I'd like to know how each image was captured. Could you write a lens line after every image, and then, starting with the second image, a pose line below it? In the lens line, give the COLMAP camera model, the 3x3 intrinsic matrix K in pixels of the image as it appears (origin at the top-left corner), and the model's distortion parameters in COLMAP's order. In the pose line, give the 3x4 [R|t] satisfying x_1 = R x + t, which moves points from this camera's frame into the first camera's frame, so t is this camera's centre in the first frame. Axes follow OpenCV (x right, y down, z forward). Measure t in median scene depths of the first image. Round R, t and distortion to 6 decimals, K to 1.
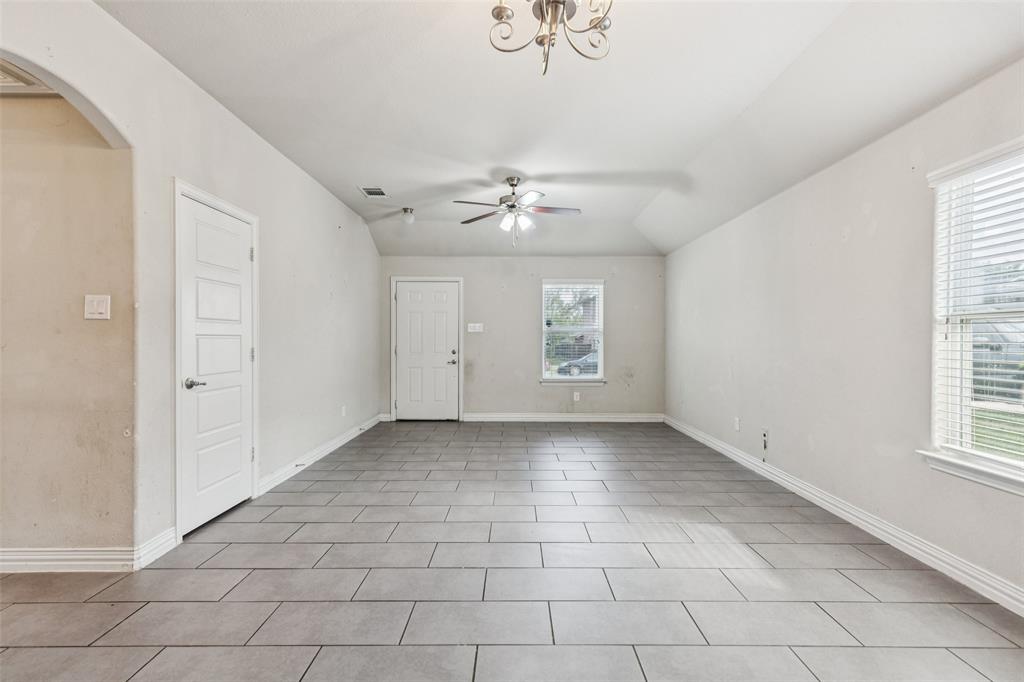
lens RADIAL K [[470.0, 0, 511.5], [0, 470.0, 342.4], [0, 0, 1]] dist [0.007041, 0.000512]
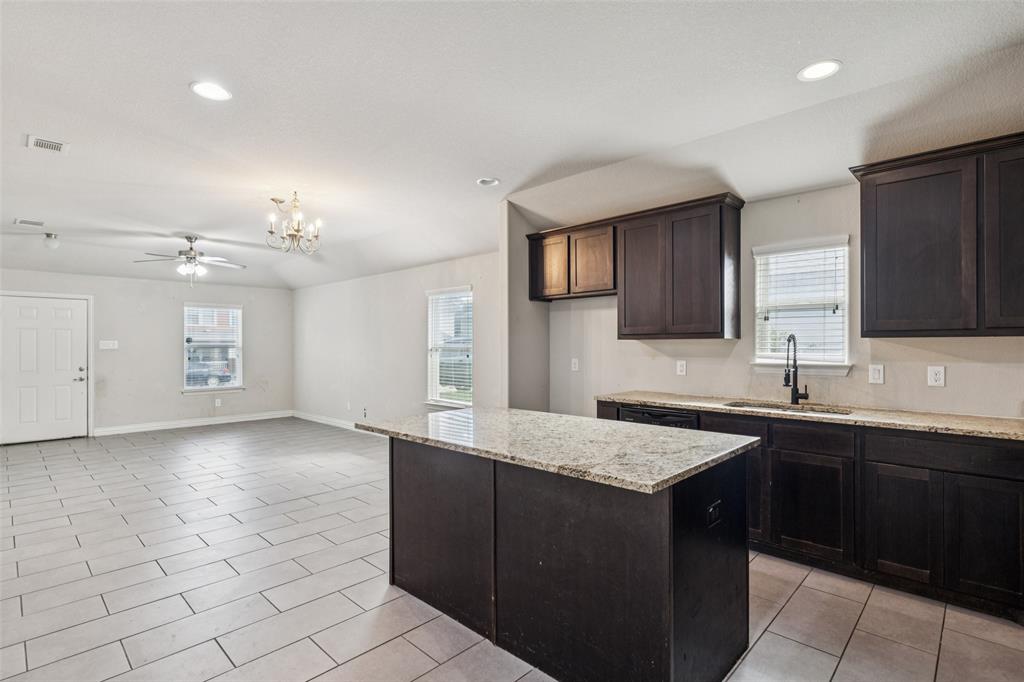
lens RADIAL K [[498.0, 0, 512.5], [0, 498.0, 343.8], [0, 0, 1]] dist [0.001056, -0.000063]
pose [[0.695586, -0.002498, 0.718439, -0.249756], [0.007762, 0.999962, -0.004038, -0.022517], [-0.718401, 0.008385, 0.695578, -0.416037]]
